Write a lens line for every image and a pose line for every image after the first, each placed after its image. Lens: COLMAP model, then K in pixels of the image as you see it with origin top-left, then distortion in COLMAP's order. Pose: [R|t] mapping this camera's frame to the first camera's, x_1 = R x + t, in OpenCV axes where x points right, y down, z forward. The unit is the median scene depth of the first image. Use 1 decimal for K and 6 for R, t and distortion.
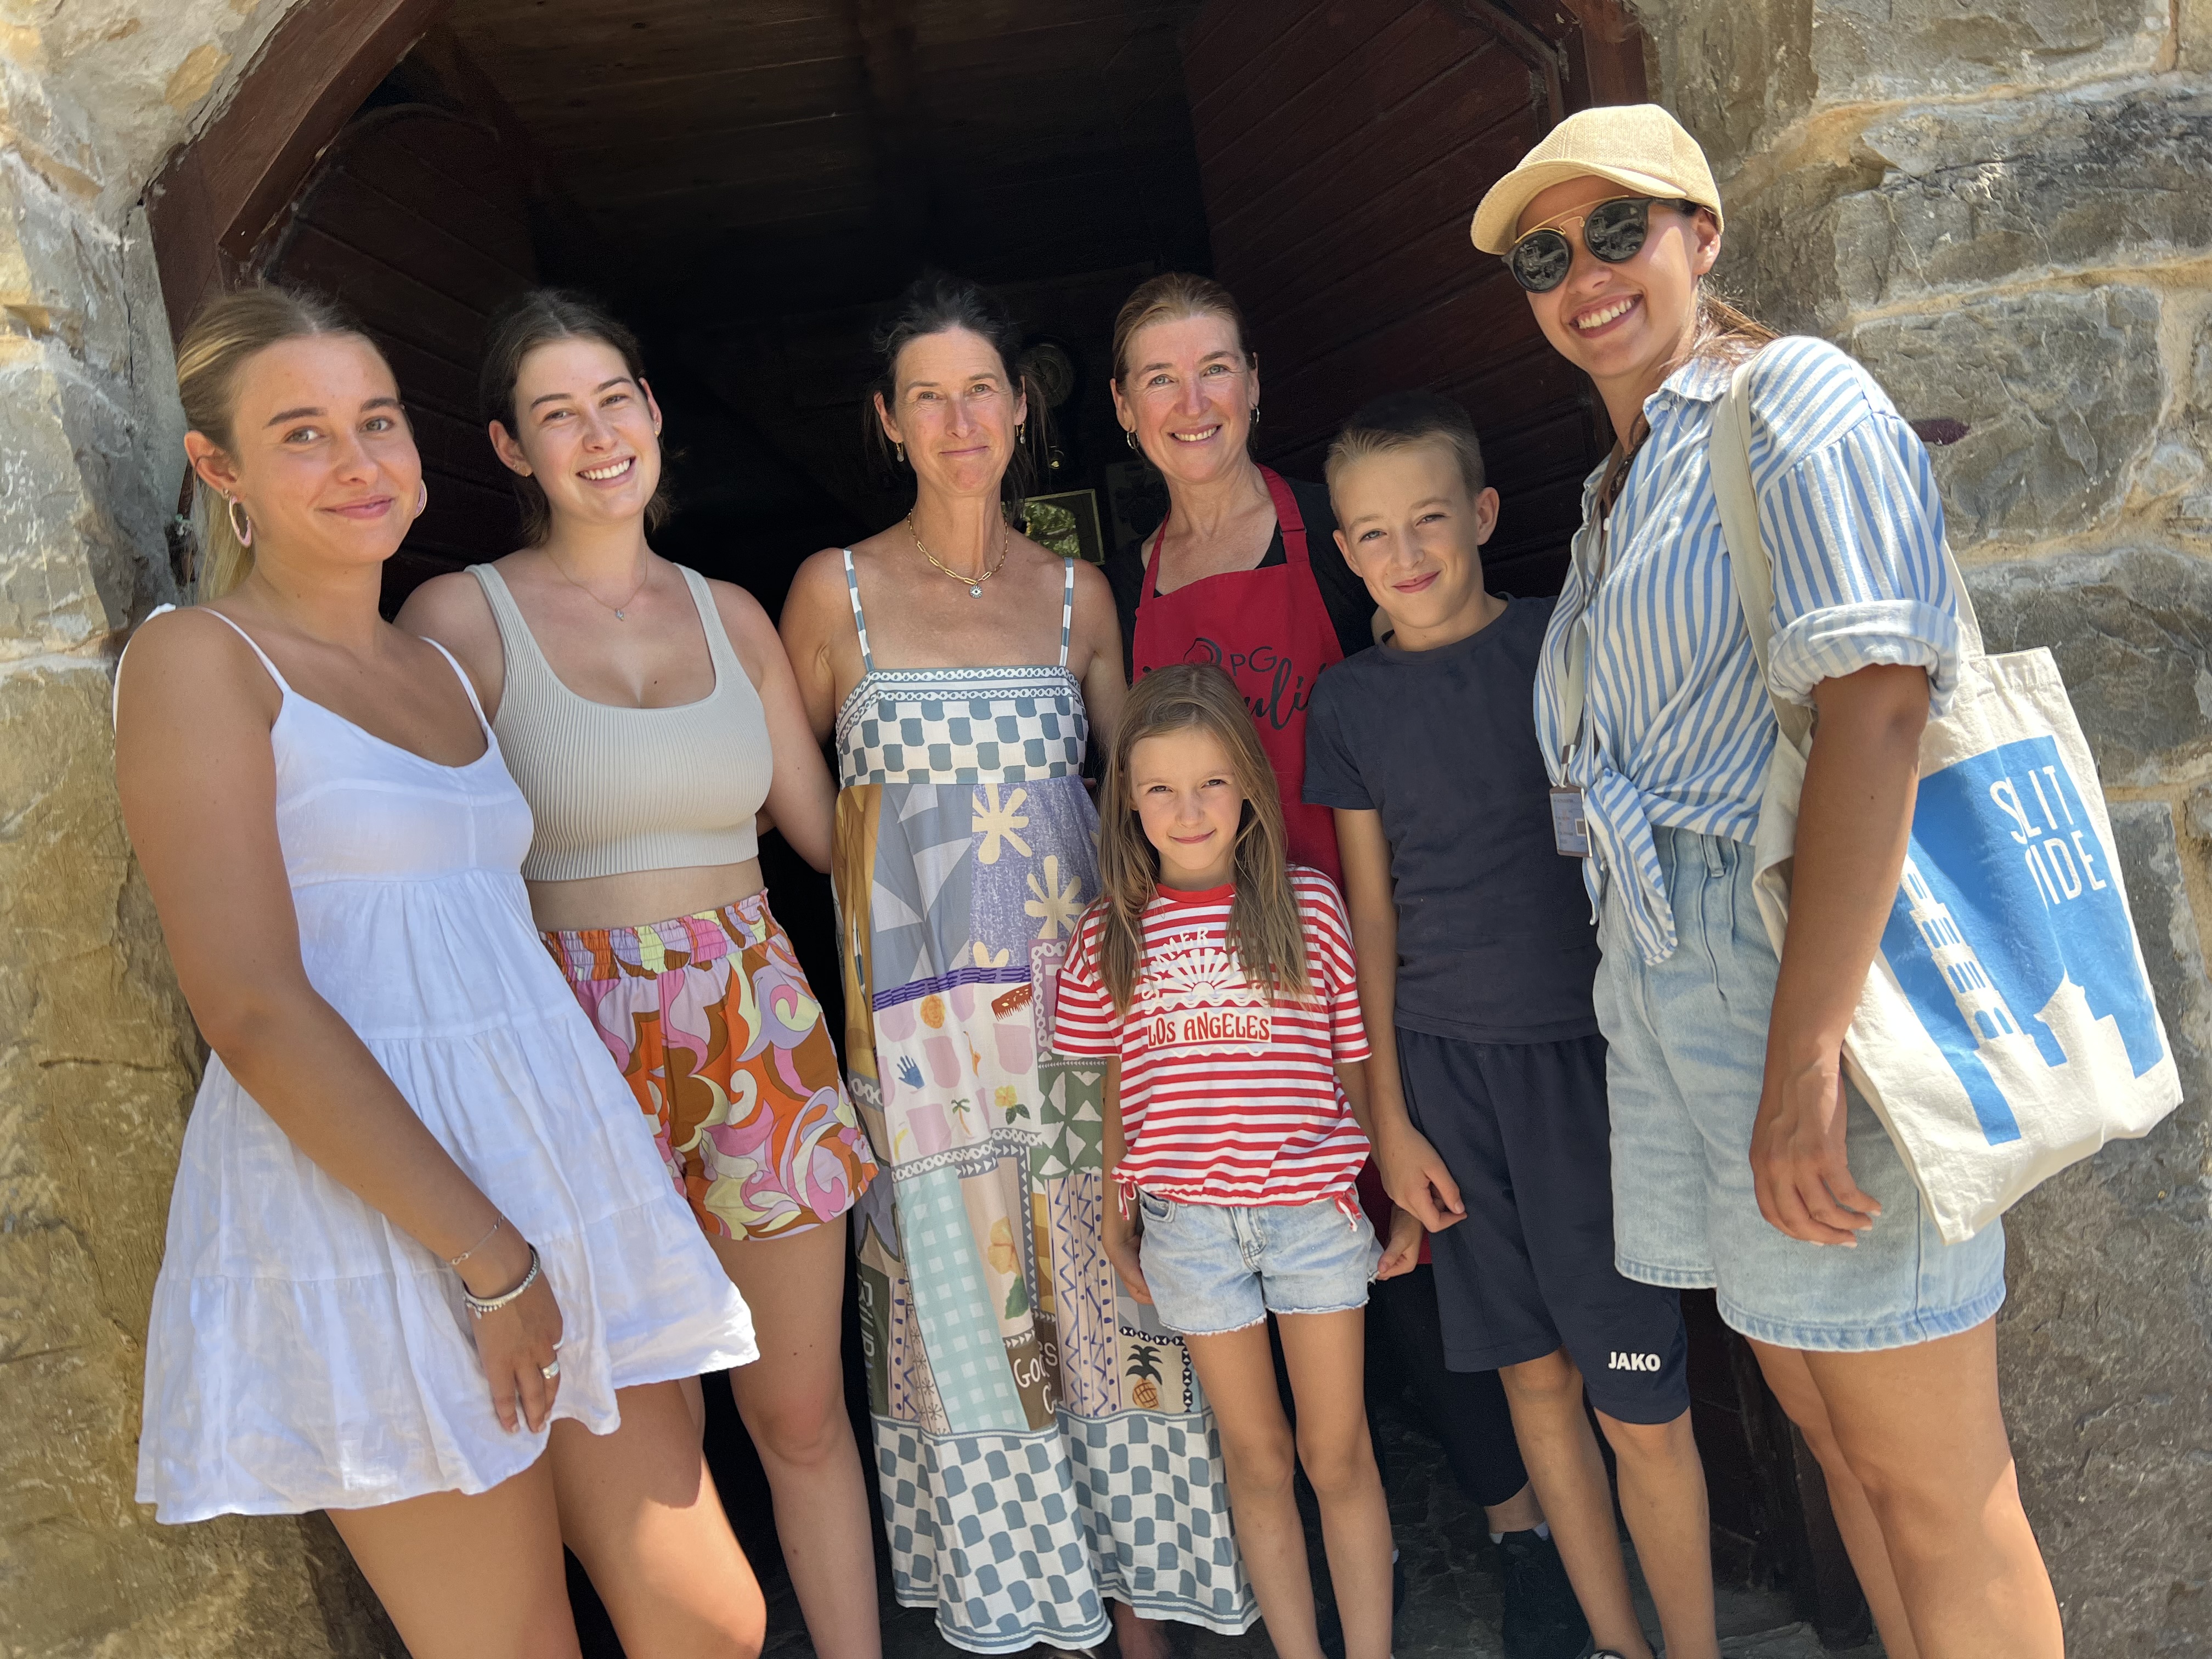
lens RADIAL K [[1635.2, 0, 1111.5], [0, 1635.2, 818.4], [0, 0, 1]] dist [0.051673, -0.066164]
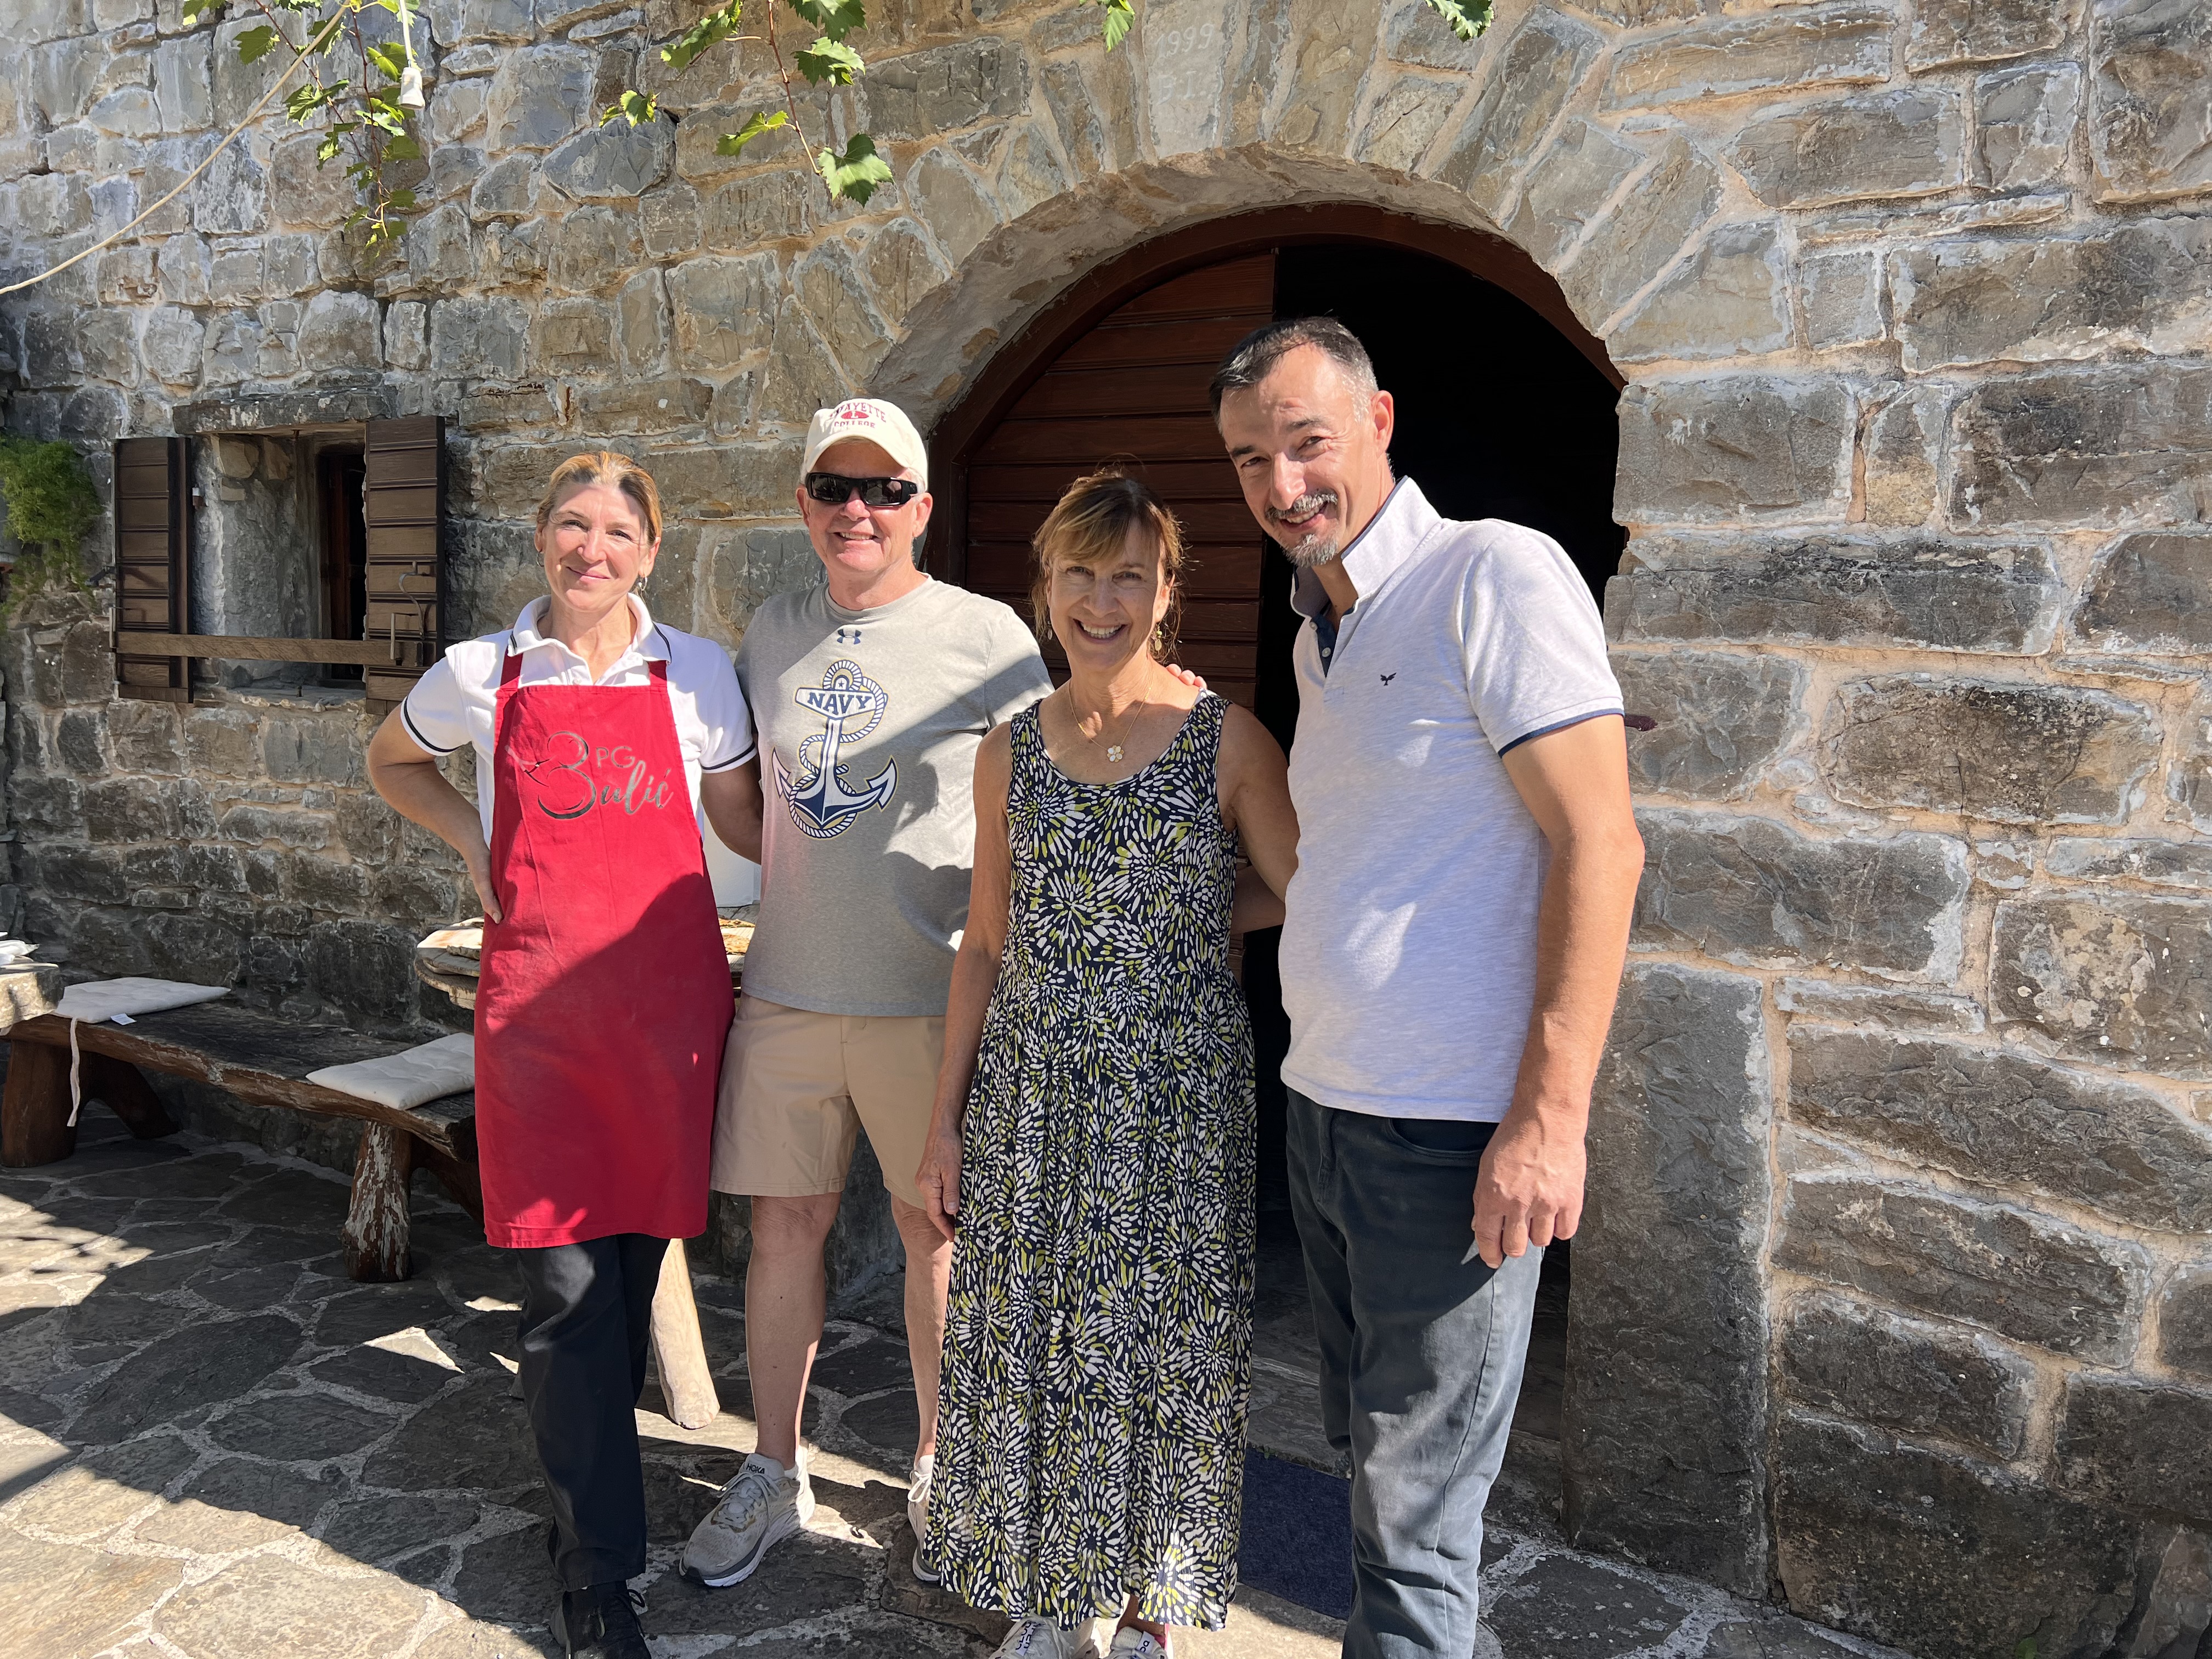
lens RADIAL K [[1635.2, 0, 1105.3], [0, 1635.2, 834.9], [0, 0, 1]] dist [0.051673, -0.066164]
pose [[0.793769, 0.240865, -0.558494, 1.033103], [-0.207146, 0.970407, 0.124103, -0.219263], [0.571858, 0.017181, 0.820173, -0.677090]]
